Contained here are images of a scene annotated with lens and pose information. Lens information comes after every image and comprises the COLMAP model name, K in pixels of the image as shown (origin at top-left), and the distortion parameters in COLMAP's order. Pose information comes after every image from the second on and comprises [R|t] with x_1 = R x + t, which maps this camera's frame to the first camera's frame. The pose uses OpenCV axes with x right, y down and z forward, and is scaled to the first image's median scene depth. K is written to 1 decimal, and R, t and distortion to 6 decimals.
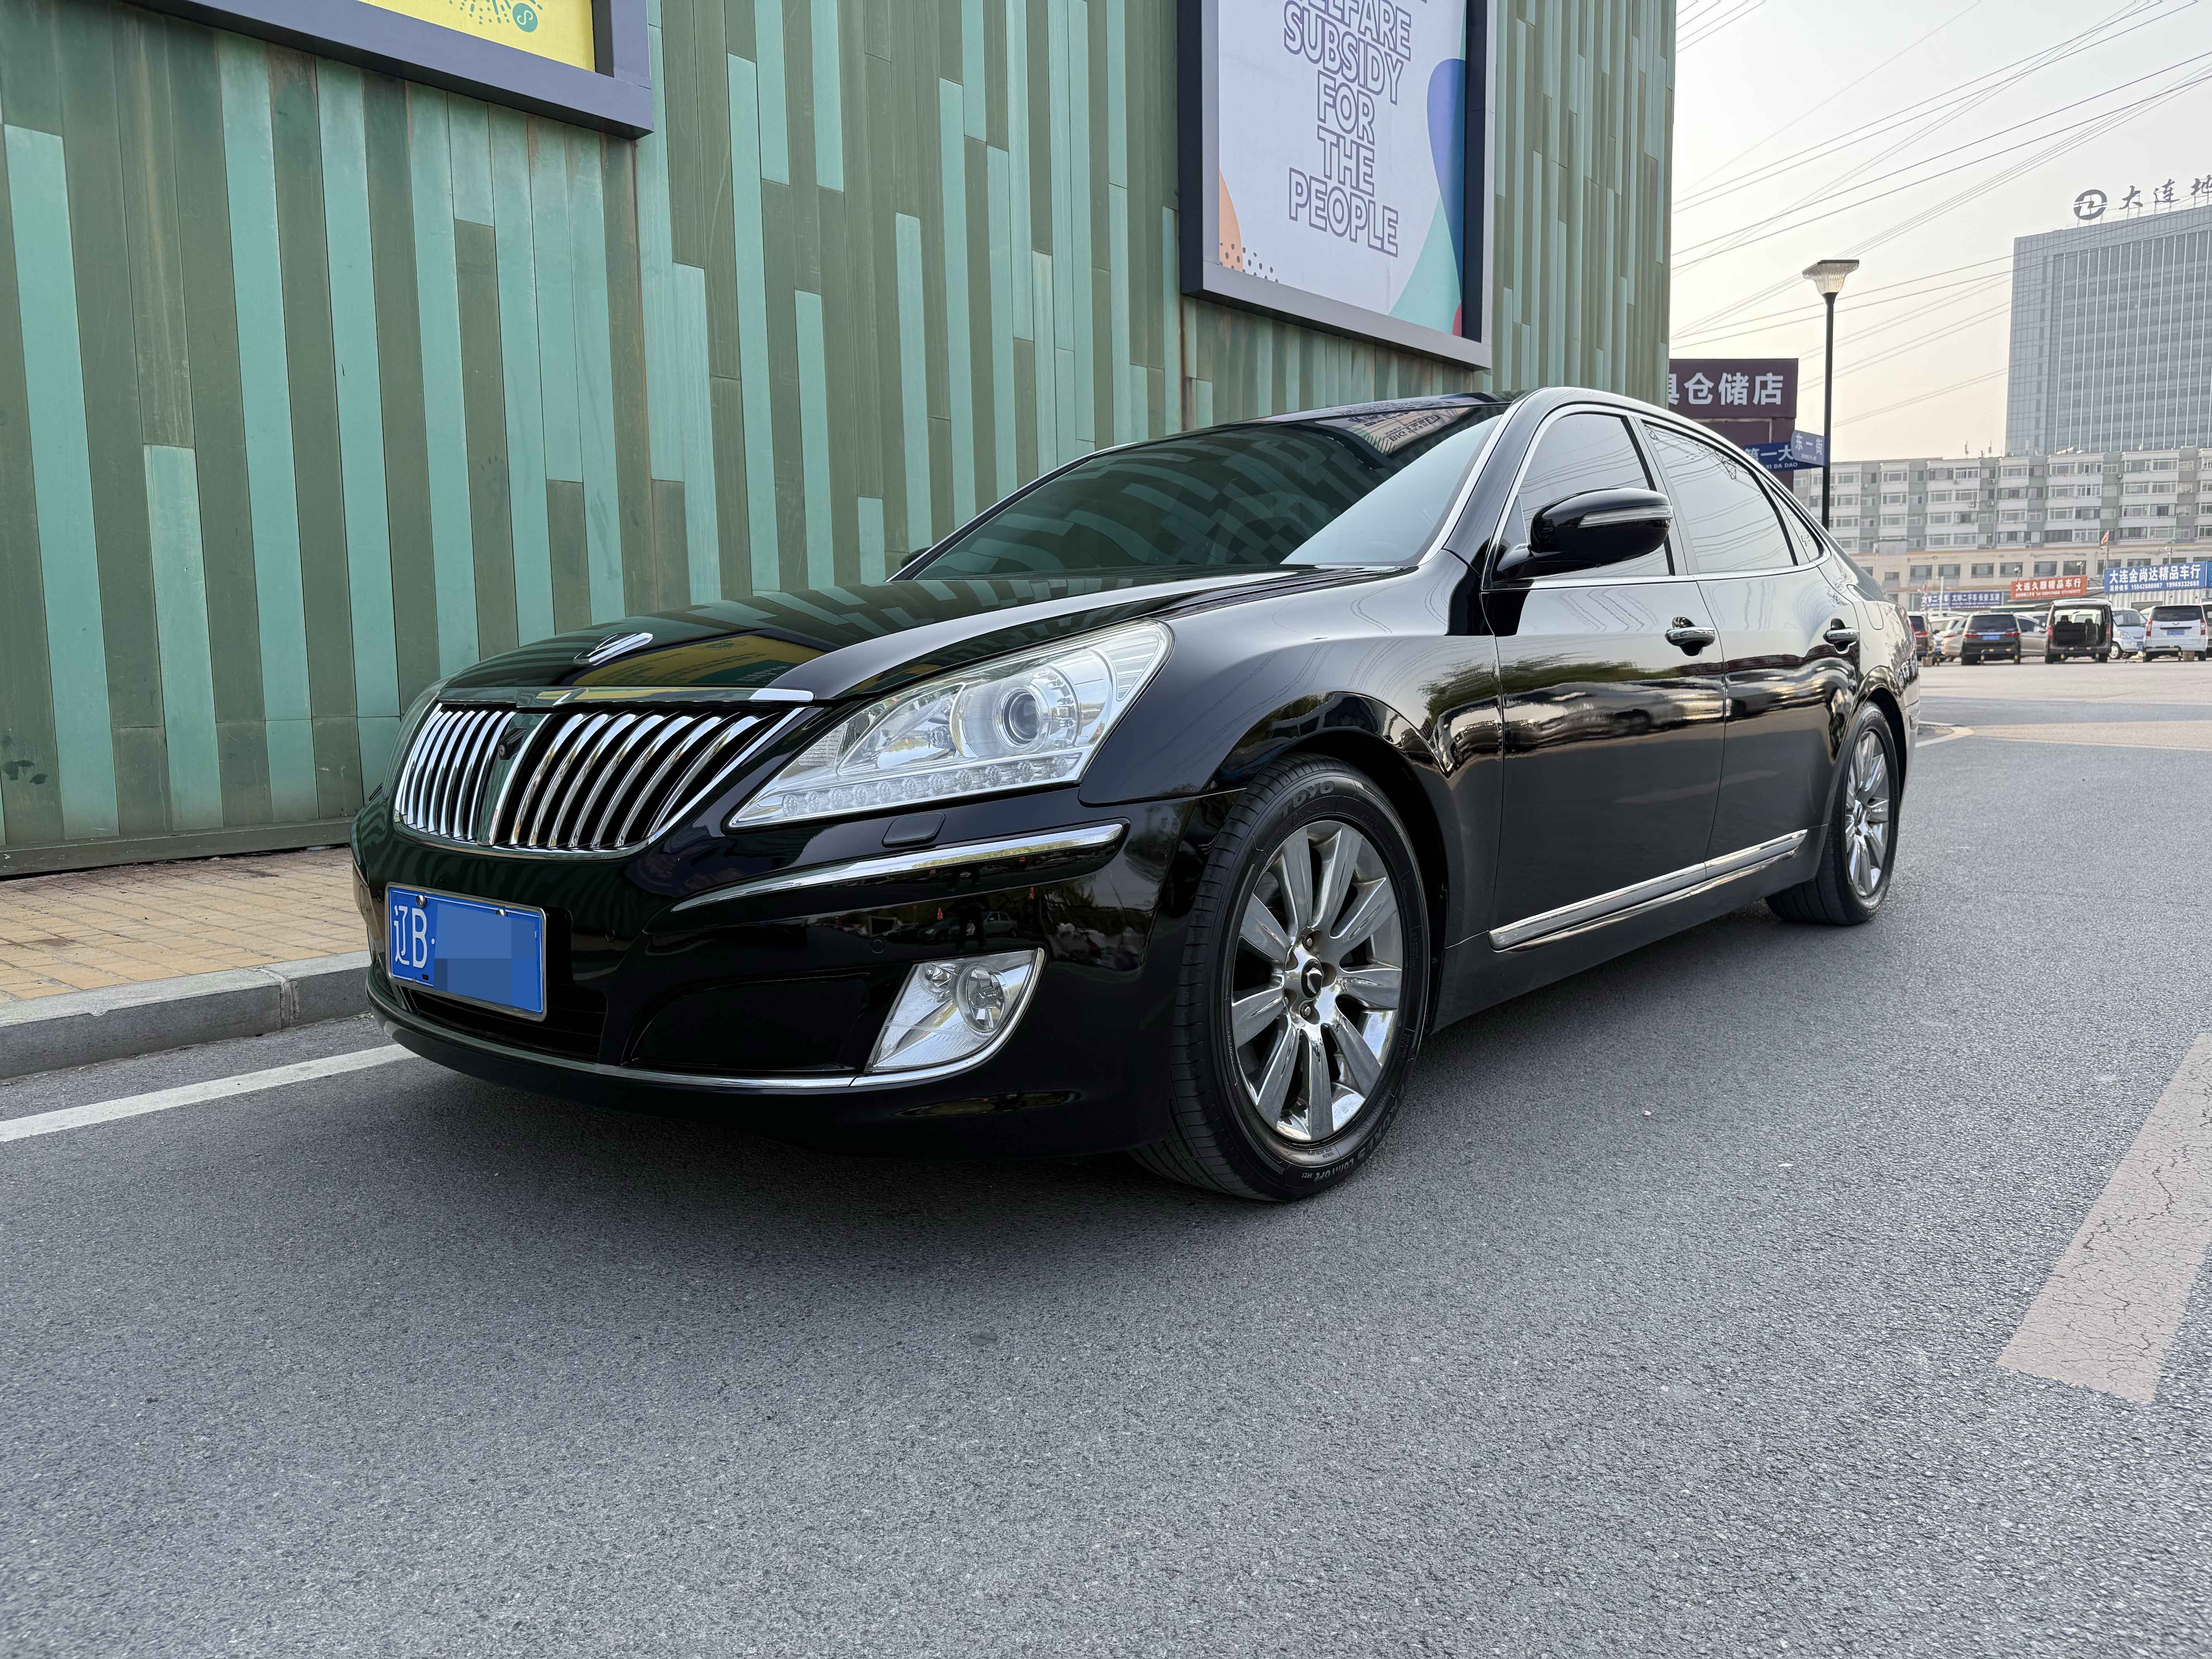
lens RADIAL K [[1570.0, 0, 1103.3], [0, 1570.0, 853.7], [0, 0, 1]] dist [0.040105, -0.046917]
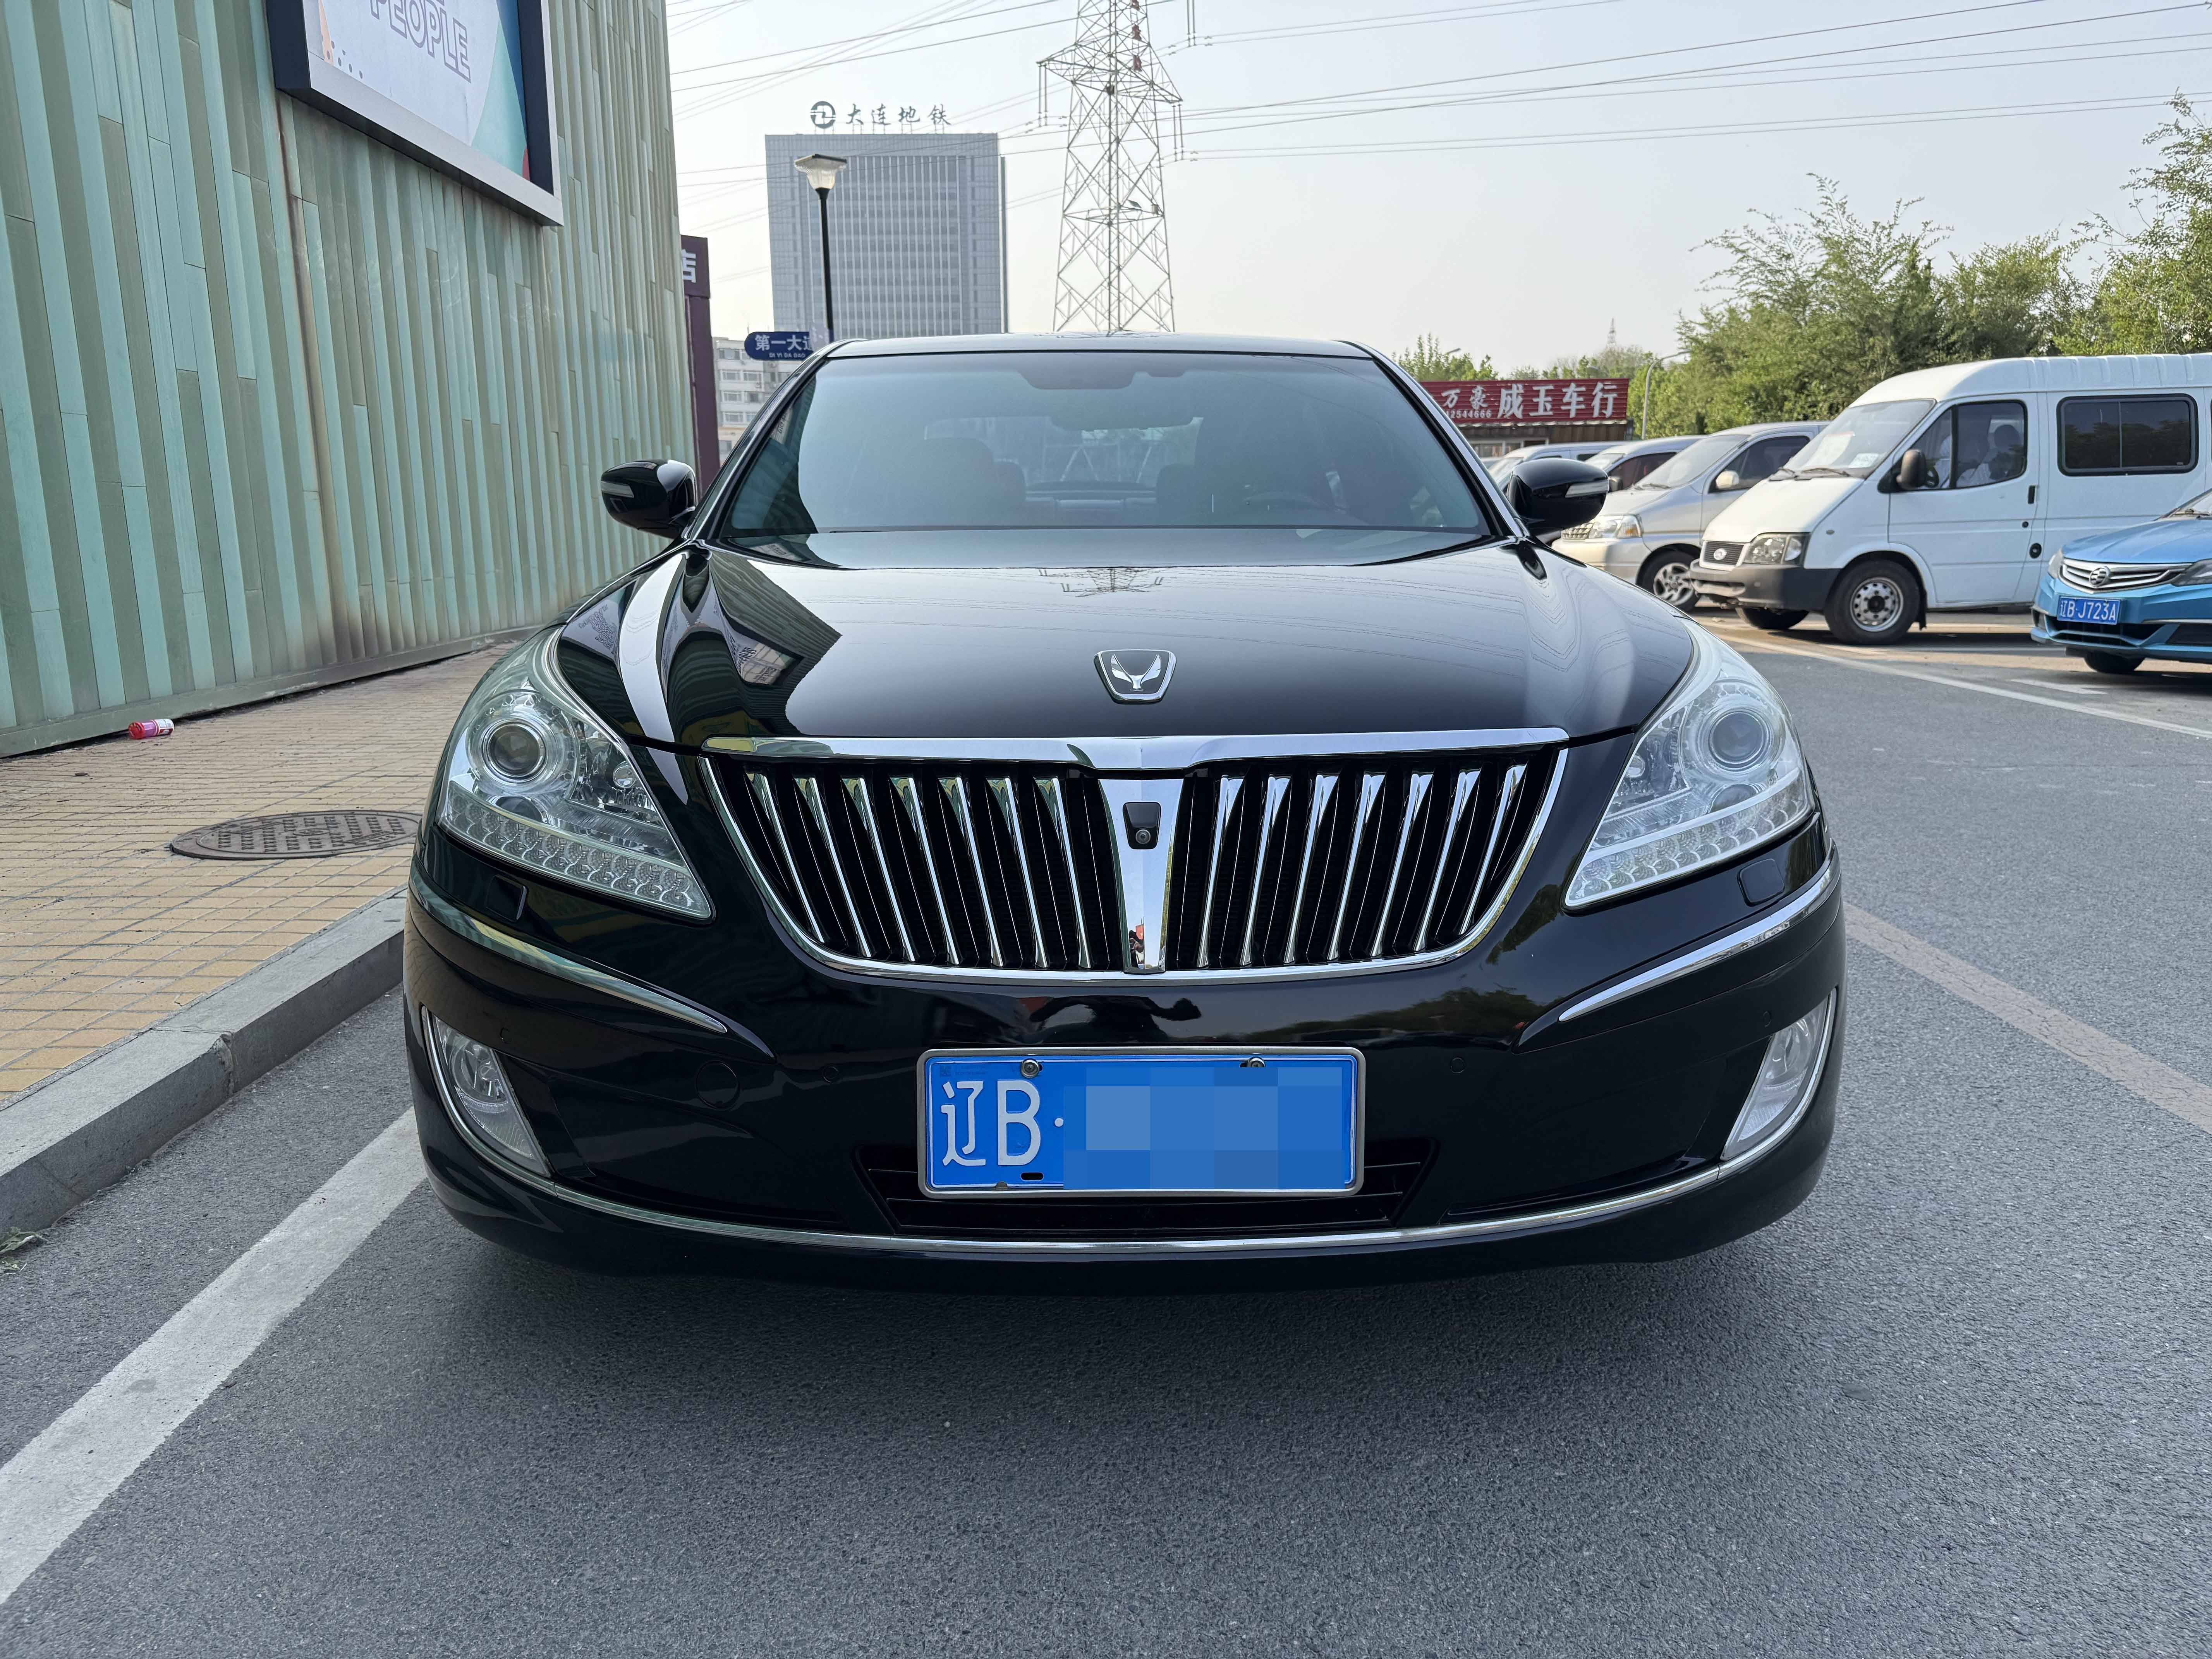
lens RADIAL K [[1570.0, 0, 1075.8], [0, 1570.0, 856.6], [0, 0, 1]] dist [0.040105, -0.046917]
pose [[0.752367, -0.129288, 0.645933, -0.188084], [0.072324, 0.990835, 0.114081, -0.030338], [-0.654762, -0.039114, 0.754822, 0.107521]]
